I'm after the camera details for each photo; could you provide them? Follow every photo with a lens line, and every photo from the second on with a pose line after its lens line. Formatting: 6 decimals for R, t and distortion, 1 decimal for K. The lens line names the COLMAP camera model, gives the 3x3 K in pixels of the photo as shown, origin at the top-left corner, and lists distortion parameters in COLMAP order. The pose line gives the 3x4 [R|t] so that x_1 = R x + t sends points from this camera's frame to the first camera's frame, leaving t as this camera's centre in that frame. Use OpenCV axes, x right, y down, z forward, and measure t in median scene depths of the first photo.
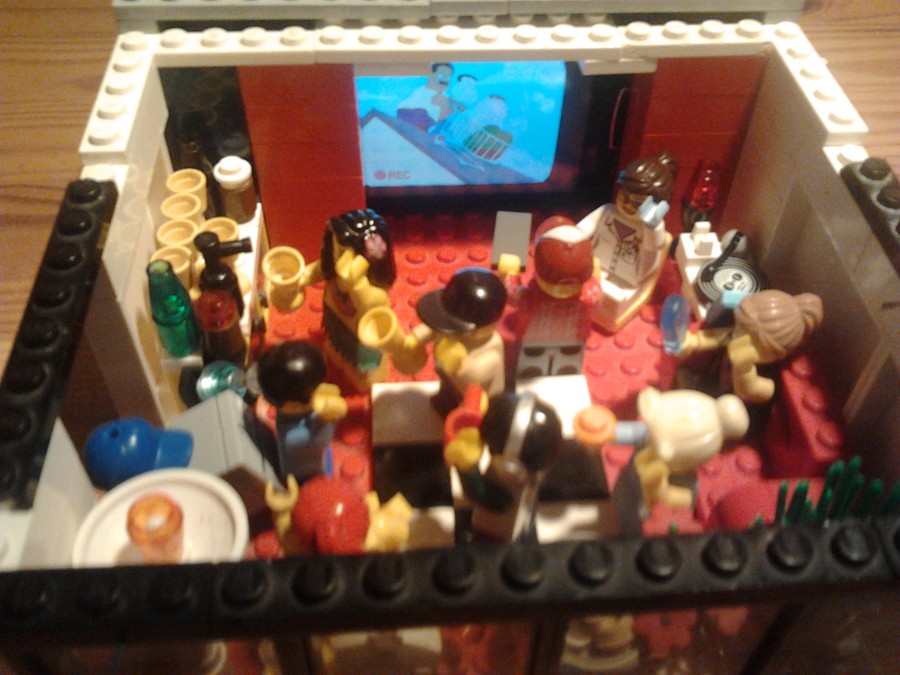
lens RADIAL K [[869.5, 0, 451.8], [0, 869.5, 333.6], [0, 0, 1]] dist [0.064661, -0.186100]
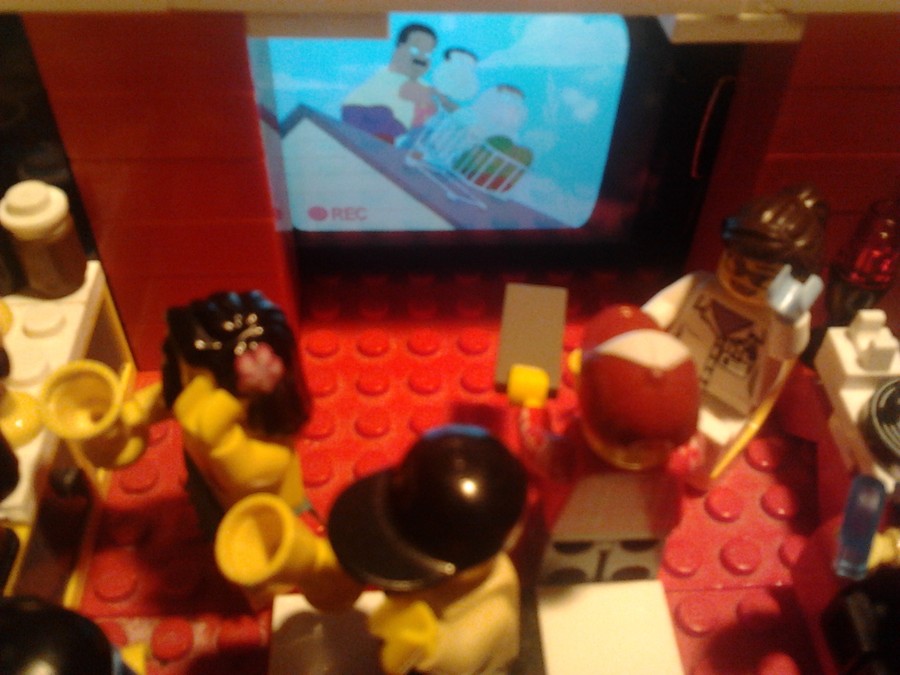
lens RADIAL K [[869.5, 0, 451.8], [0, 869.5, 333.6], [0, 0, 1]] dist [0.064661, -0.186100]
pose [[0.999826, 0.017166, -0.007283, 0.020663], [-0.017354, 0.999493, -0.026686, -0.091543], [0.006821, 0.026808, 0.999617, 0.429707]]
